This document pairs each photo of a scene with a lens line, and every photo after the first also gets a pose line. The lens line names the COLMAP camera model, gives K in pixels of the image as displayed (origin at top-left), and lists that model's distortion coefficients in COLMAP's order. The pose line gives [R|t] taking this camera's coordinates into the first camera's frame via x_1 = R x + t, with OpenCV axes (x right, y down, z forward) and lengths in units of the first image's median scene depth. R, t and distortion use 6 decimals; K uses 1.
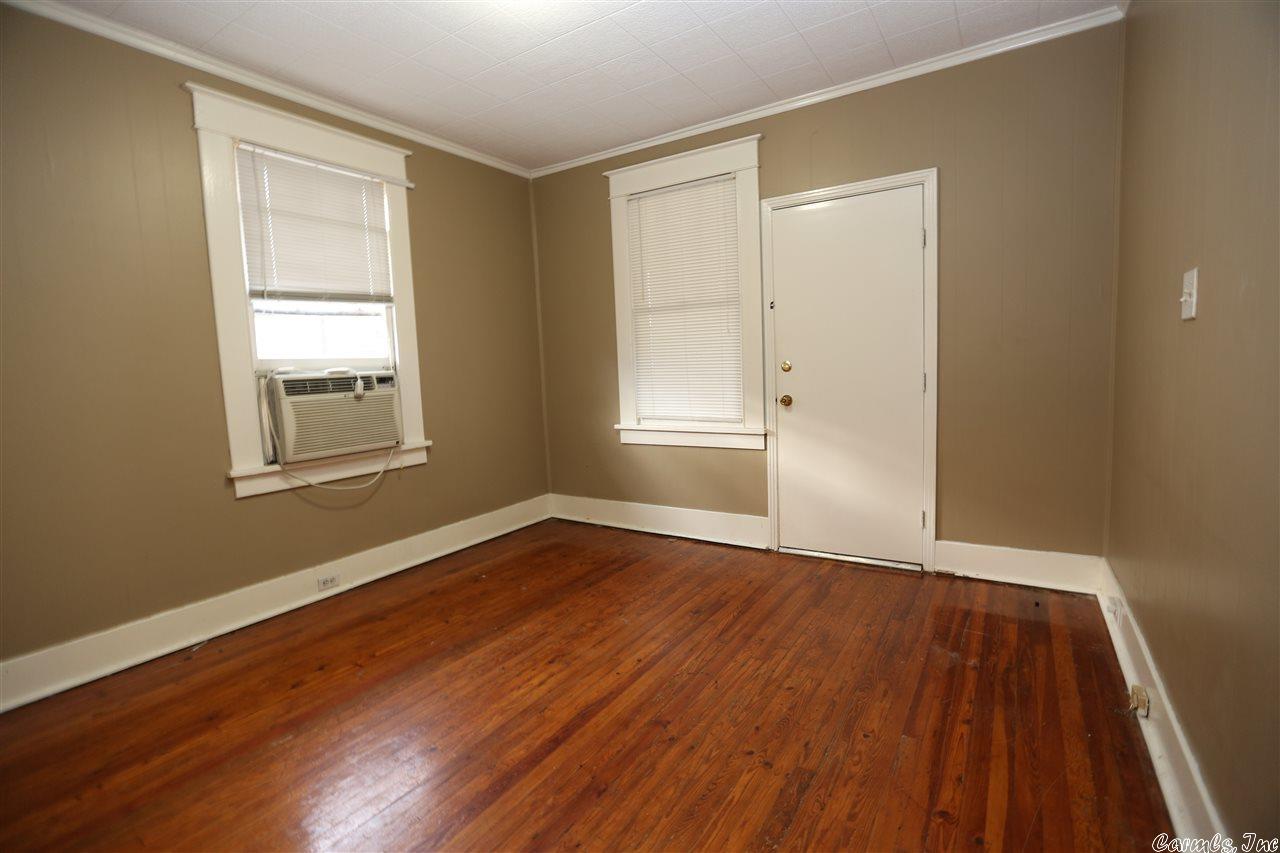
lens RADIAL K [[584.6, 0, 634.4], [0, 584.6, 426.9], [0, 0, 1]] dist [-0.041576, 0.009932]
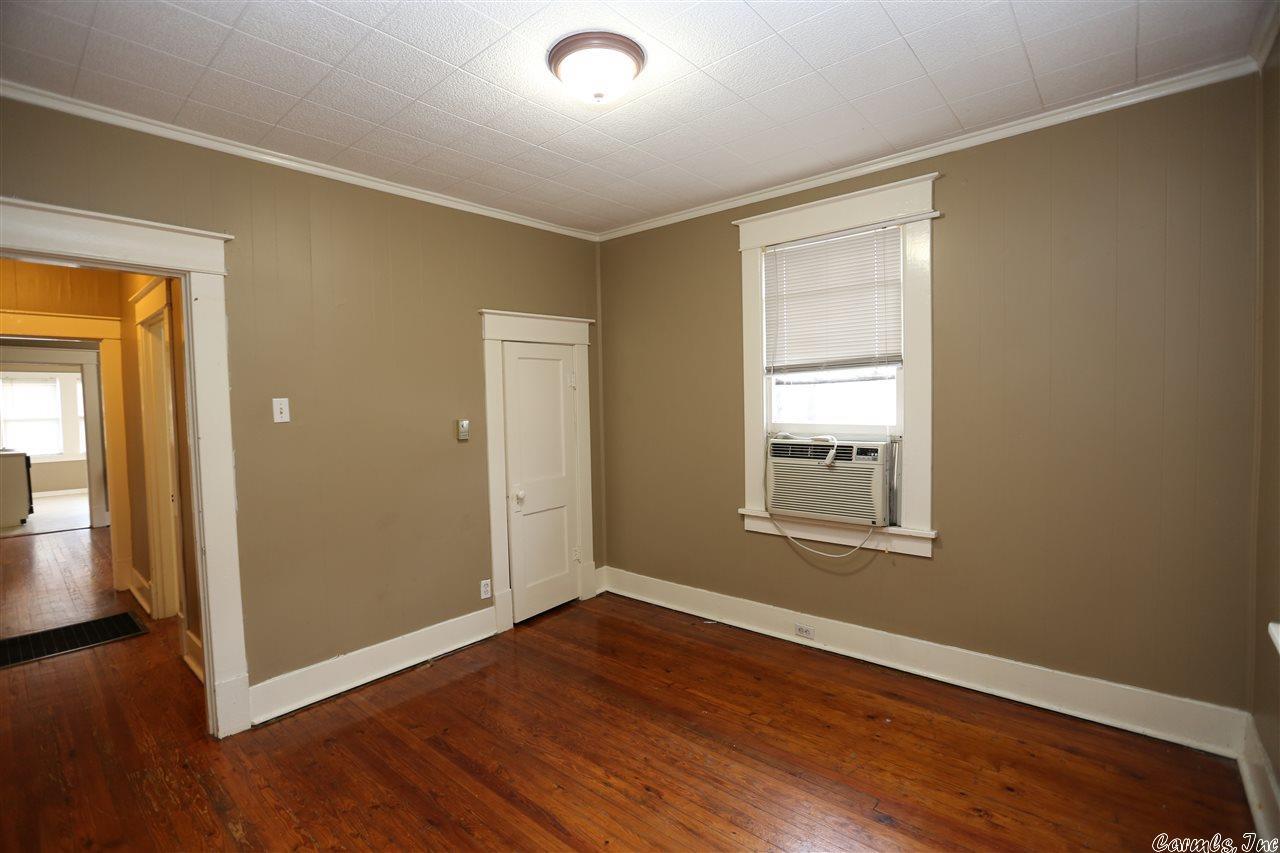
lens RADIAL K [[584.6, 0, 641.2], [0, 584.6, 425.4], [0, 0, 1]] dist [-0.041576, 0.009932]
pose [[-0.130307, 0.091000, -0.987289, 0.549408], [-0.074989, 0.992022, 0.101334, -0.201402], [0.988634, 0.087241, -0.122444, 0.814401]]
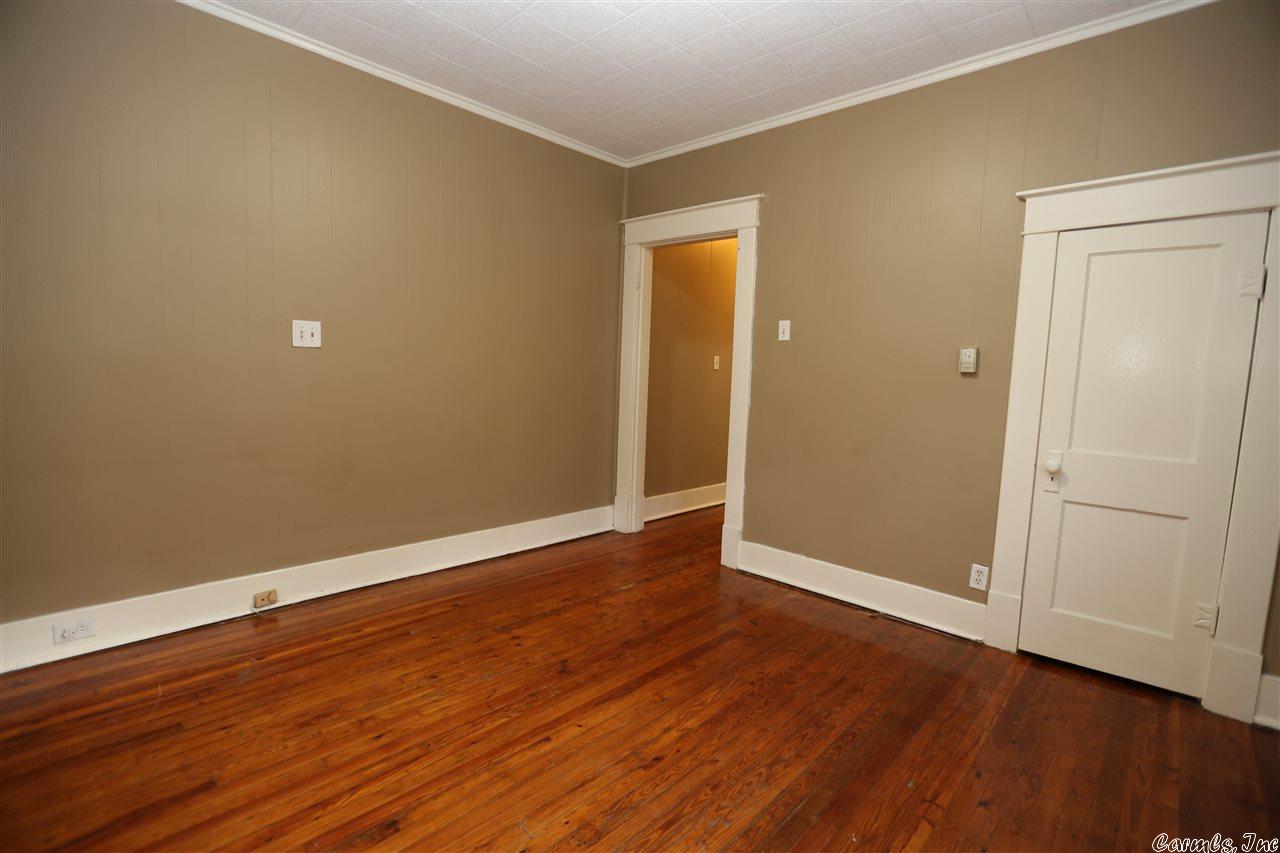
lens RADIAL K [[584.6, 0, 634.7], [0, 584.6, 424.4], [0, 0, 1]] dist [-0.041576, 0.009932]
pose [[-0.982858, -0.012820, 0.183918, -0.194259], [0.023334, 0.980908, 0.193068, -0.136822], [-0.182882, 0.194050, -0.963794, 1.283594]]
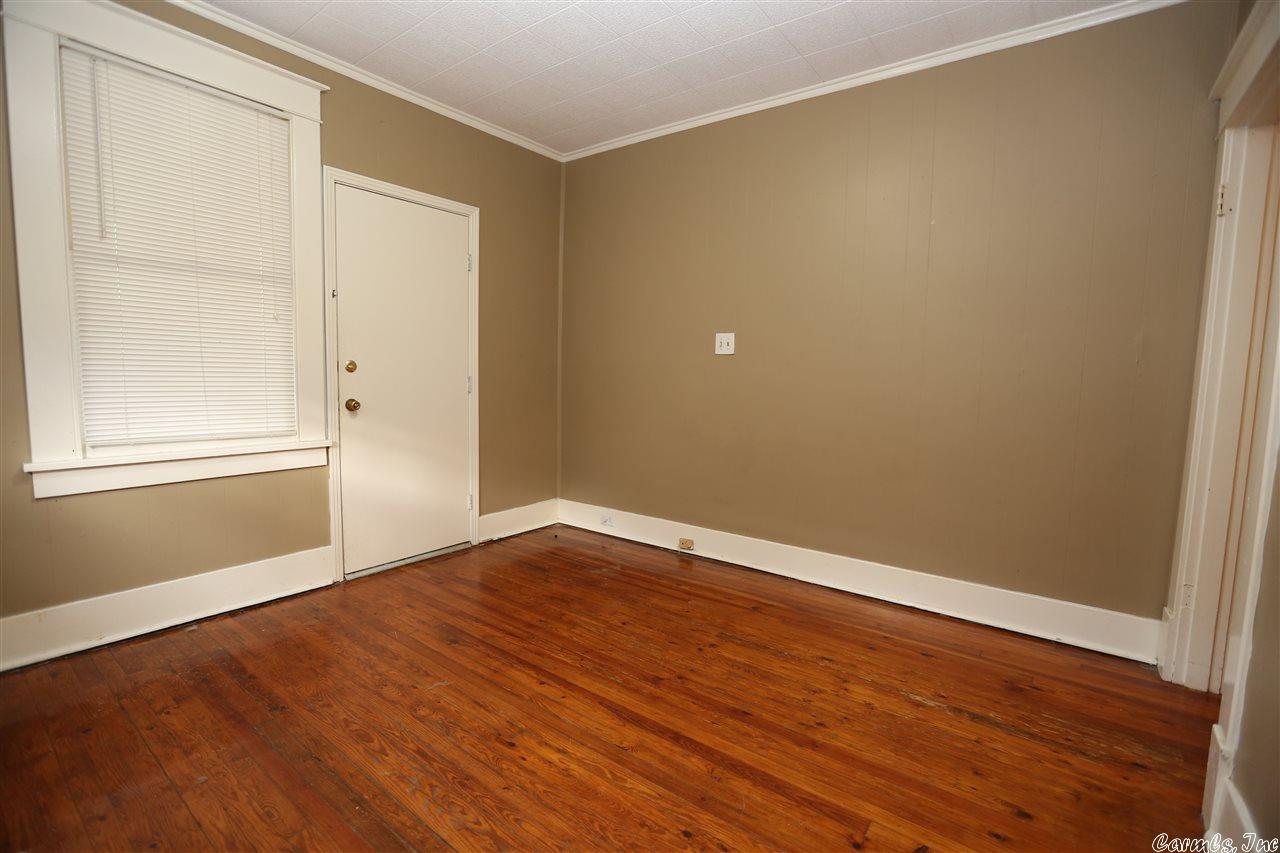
lens RADIAL K [[584.6, 0, 640.6], [0, 584.6, 427.9], [0, 0, 1]] dist [-0.041576, 0.009932]
pose [[0.062031, -0.056953, 0.996448, -0.666069], [0.080450, 0.995407, 0.051885, -0.023652], [-0.994827, 0.076946, 0.066328, 0.582928]]
